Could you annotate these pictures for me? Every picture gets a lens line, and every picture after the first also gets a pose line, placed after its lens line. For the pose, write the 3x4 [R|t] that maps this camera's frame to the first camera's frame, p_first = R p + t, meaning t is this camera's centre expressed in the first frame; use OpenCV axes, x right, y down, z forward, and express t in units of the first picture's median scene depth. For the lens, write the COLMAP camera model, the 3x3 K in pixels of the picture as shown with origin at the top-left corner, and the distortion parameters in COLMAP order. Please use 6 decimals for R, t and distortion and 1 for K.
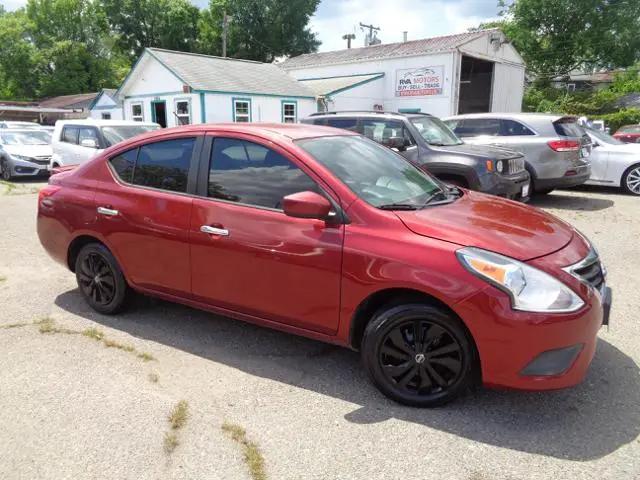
lens RADIAL K [[472.5, 0, 321.6], [0, 472.5, 242.4], [0, 0, 1]] dist [0.005356, 0.001117]
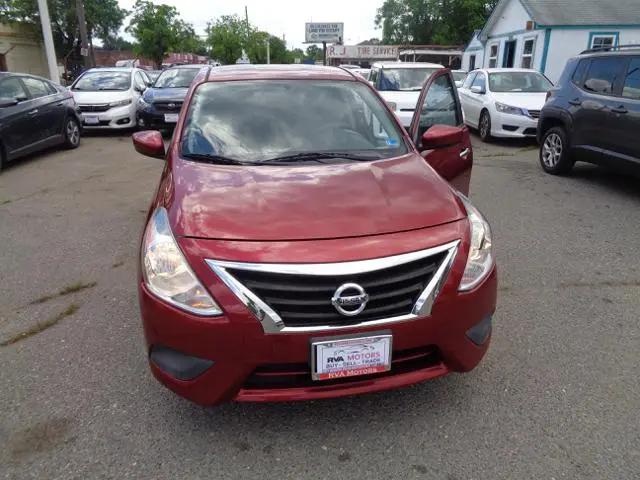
lens RADIAL K [[472.5, 0, 323.8], [0, 472.5, 240.0], [0, 0, 1]] dist [0.005356, 0.001117]
pose [[0.678374, 0.249504, -0.691054, 0.159402], [-0.174081, 0.968373, 0.178743, -0.019975], [0.713796, -0.000955, 0.700353, 0.081759]]
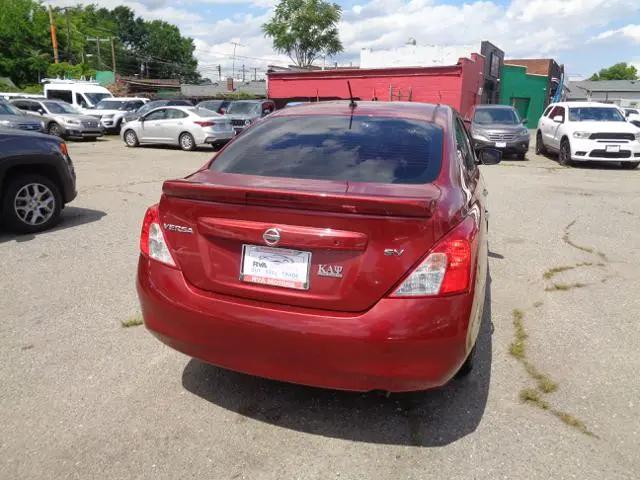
lens RADIAL K [[472.5, 0, 321.4], [0, 472.5, 236.3], [0, 0, 1]] dist [0.005356, 0.001117]
pose [[-0.211790, -0.254343, 0.943639, -0.240873], [0.212060, 0.930579, 0.298417, -0.069382], [-0.954031, 0.263310, -0.143152, 0.290691]]
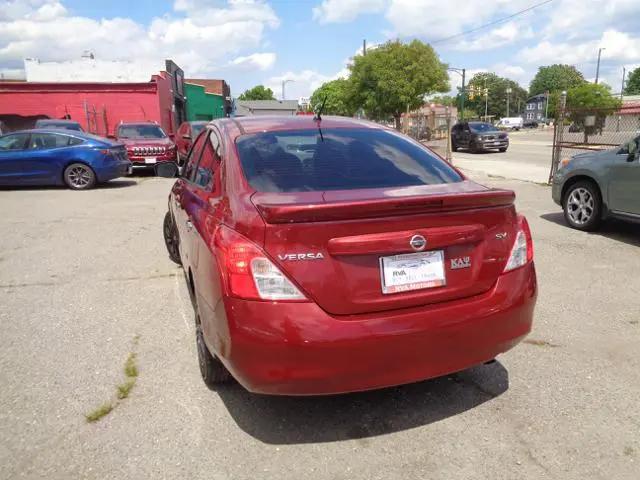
lens RADIAL K [[472.5, 0, 326.4], [0, 472.5, 237.6], [0, 0, 1]] dist [0.005356, 0.001117]
pose [[-0.778638, -0.132493, 0.613326, -0.184949], [0.156206, 0.905752, 0.393971, -0.089304], [-0.607720, 0.402566, -0.684556, 0.381133]]
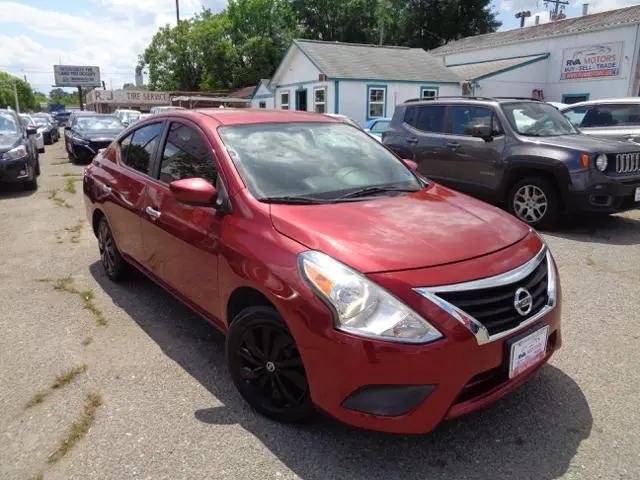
lens RADIAL K [[472.5, 0, 317.1], [0, 472.5, 240.8], [0, 0, 1]] dist [0.005356, 0.001117]
pose [[0.934361, 0.092971, -0.343986, 0.085537], [-0.085918, 0.995662, 0.035724, -0.005414], [0.345815, -0.003825, 0.938295, 0.025538]]
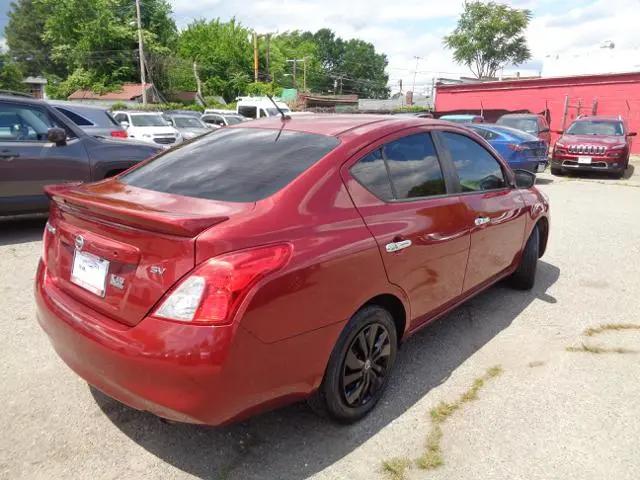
lens RADIAL K [[472.5, 0, 322.0], [0, 472.5, 242.8], [0, 0, 1]] dist [0.005356, 0.001117]
pose [[0.171603, -0.242405, 0.954878, -0.233408], [0.213414, 0.955387, 0.204182, -0.048669], [-0.961773, 0.168746, 0.215680, 0.201203]]
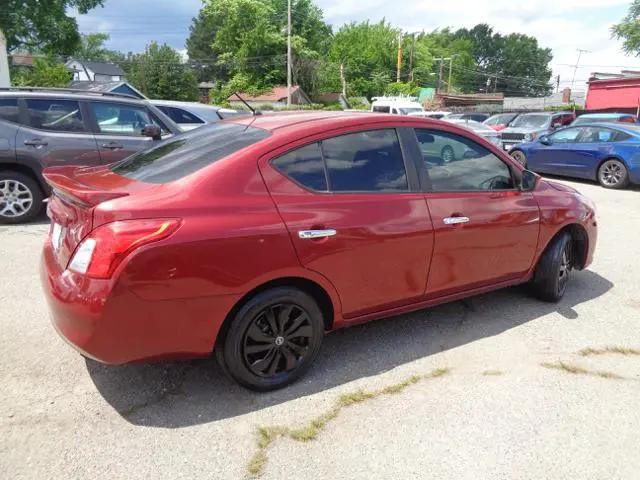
lens RADIAL K [[472.5, 0, 323.6], [0, 472.5, 241.5], [0, 0, 1]] dist [0.005356, 0.001117]
pose [[0.458445, -0.215584, 0.862179, -0.224003], [0.189282, 0.971559, 0.142287, -0.032650], [-0.868332, 0.097965, 0.486212, 0.135072]]
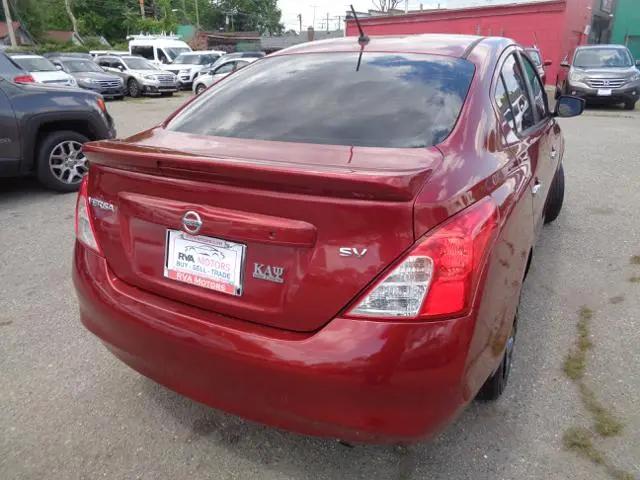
lens RADIAL K [[472.5, 0, 322.5], [0, 472.5, 240.3], [0, 0, 1]] dist [0.005356, 0.001117]
pose [[-0.043107, -0.353288, 0.934521, -0.209694], [0.244787, 0.903144, 0.352718, -0.058368], [-0.968618, 0.243963, 0.047549, 0.260359]]
